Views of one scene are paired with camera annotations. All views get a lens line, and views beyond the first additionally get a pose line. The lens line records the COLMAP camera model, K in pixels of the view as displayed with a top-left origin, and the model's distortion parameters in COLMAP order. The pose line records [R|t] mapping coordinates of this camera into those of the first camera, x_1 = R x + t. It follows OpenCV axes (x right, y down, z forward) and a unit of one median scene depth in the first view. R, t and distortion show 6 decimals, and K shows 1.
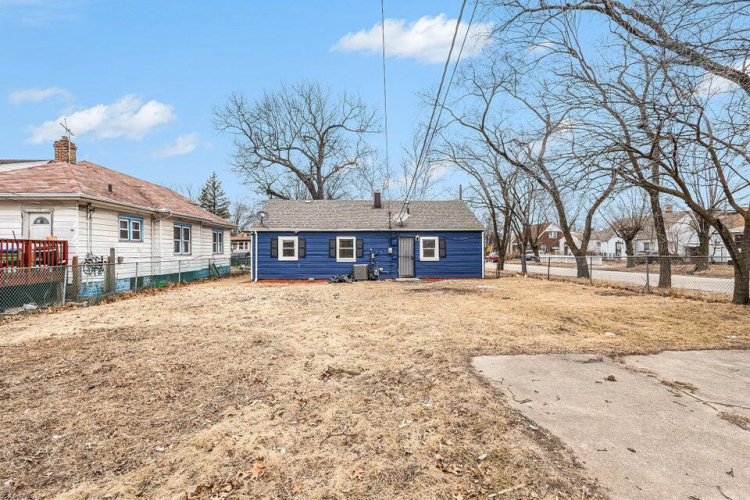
lens RADIAL K [[343.6, 0, 373.0], [0, 343.6, 249.0], [0, 0, 1]] dist [0.017481, -0.000096]
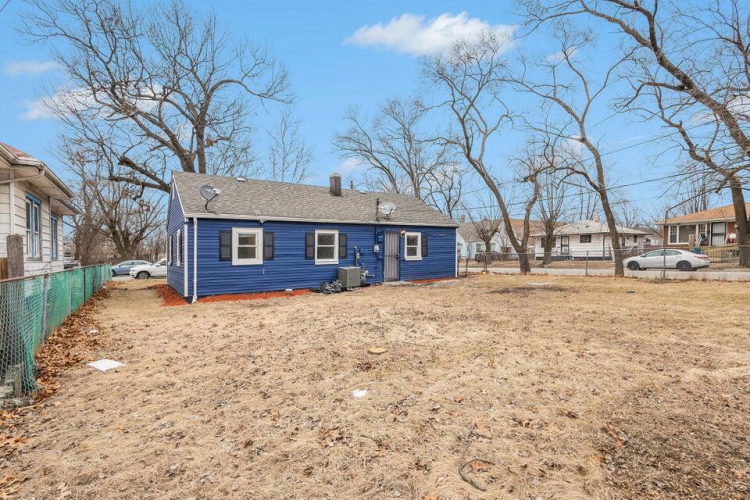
lens RADIAL K [[343.6, 0, 376.3], [0, 343.6, 252.9], [0, 0, 1]] dist [0.017481, -0.000096]
pose [[0.873679, -0.010059, 0.486399, -0.342950], [-0.004251, 0.999590, 0.028309, -0.008724], [-0.486485, -0.026801, 0.873278, 0.296573]]
